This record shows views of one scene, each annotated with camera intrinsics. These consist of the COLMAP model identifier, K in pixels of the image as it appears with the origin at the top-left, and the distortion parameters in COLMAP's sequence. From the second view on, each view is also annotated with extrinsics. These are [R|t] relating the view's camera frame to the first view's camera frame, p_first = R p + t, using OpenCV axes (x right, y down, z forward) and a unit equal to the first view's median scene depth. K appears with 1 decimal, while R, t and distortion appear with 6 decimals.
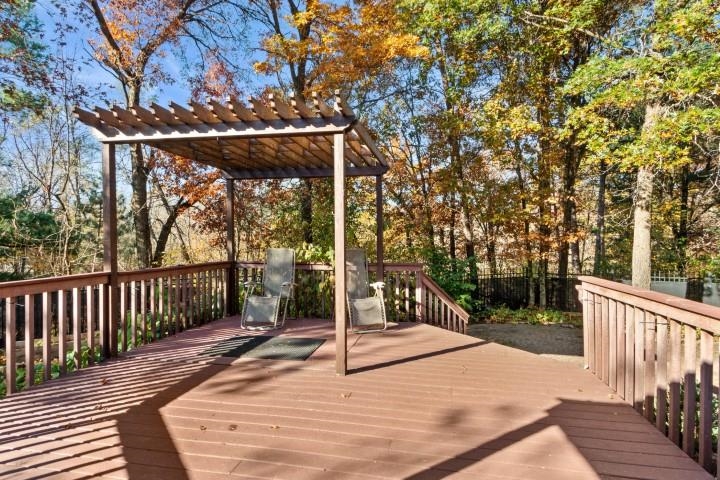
lens RADIAL K [[395.6, 0, 360.0], [0, 395.6, 240.0], [0, 0, 1]] dist [-0.004875, -0.001942]
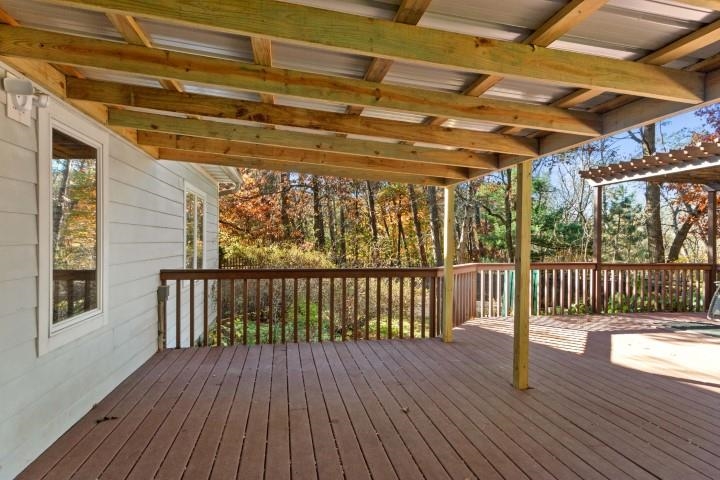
lens RADIAL K [[395.6, 0, 360.0], [0, 395.6, 240.0], [0, 0, 1]] dist [-0.004875, -0.001942]
pose [[0.373053, 0.003255, -0.927804, 0.491370], [-0.015396, 0.999878, -0.002683, 0.002940], [0.927682, 0.015286, 0.373058, -0.507151]]
